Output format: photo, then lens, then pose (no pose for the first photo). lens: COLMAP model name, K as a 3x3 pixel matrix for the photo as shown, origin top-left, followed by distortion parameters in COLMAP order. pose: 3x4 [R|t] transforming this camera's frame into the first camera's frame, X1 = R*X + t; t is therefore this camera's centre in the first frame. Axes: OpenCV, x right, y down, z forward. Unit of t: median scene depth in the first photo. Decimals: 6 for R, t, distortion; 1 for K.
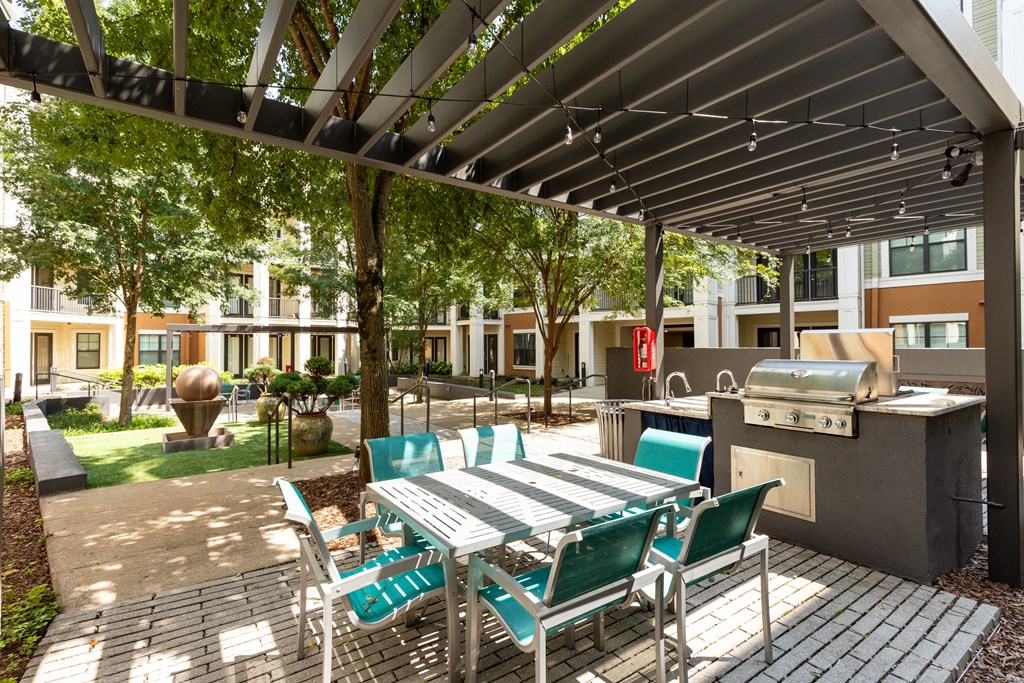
lens RADIAL K [[481.8, 0, 511.4], [0, 481.8, 342.0], [0, 0, 1]] dist [0.022706, 0.000419]
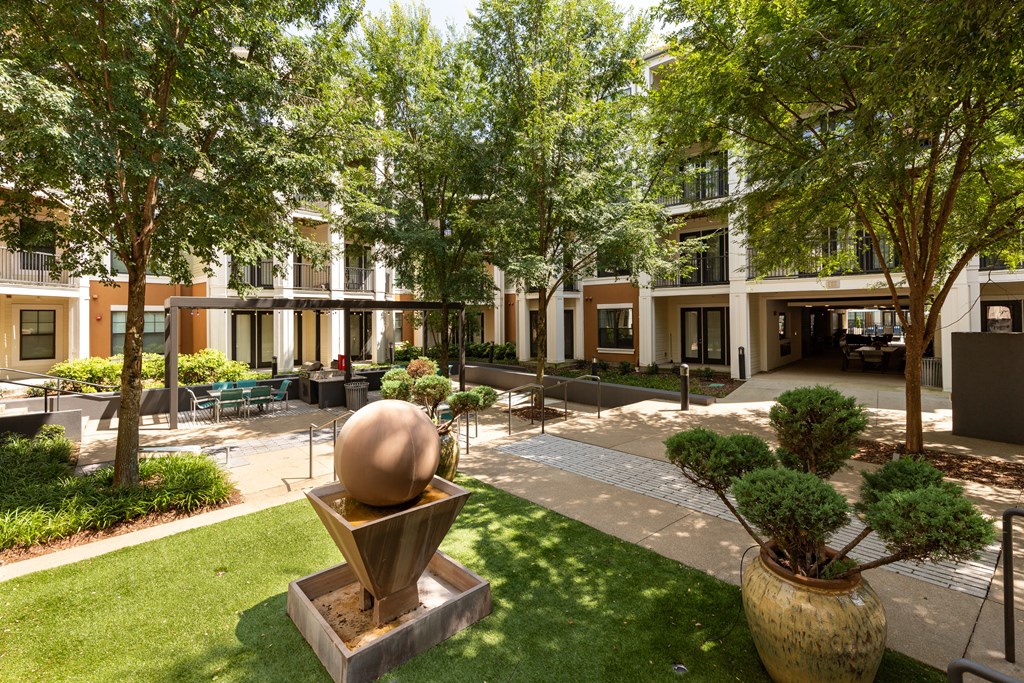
lens RADIAL K [[481.8, 0, 522.7], [0, 481.8, 317.9], [0, 0, 1]] dist [0.022706, 0.000419]
pose [[0.997228, -0.003464, 0.074327, -0.196419], [0.003227, 0.999989, 0.003304, -0.006291], [-0.074338, -0.003055, 0.997228, 0.214141]]
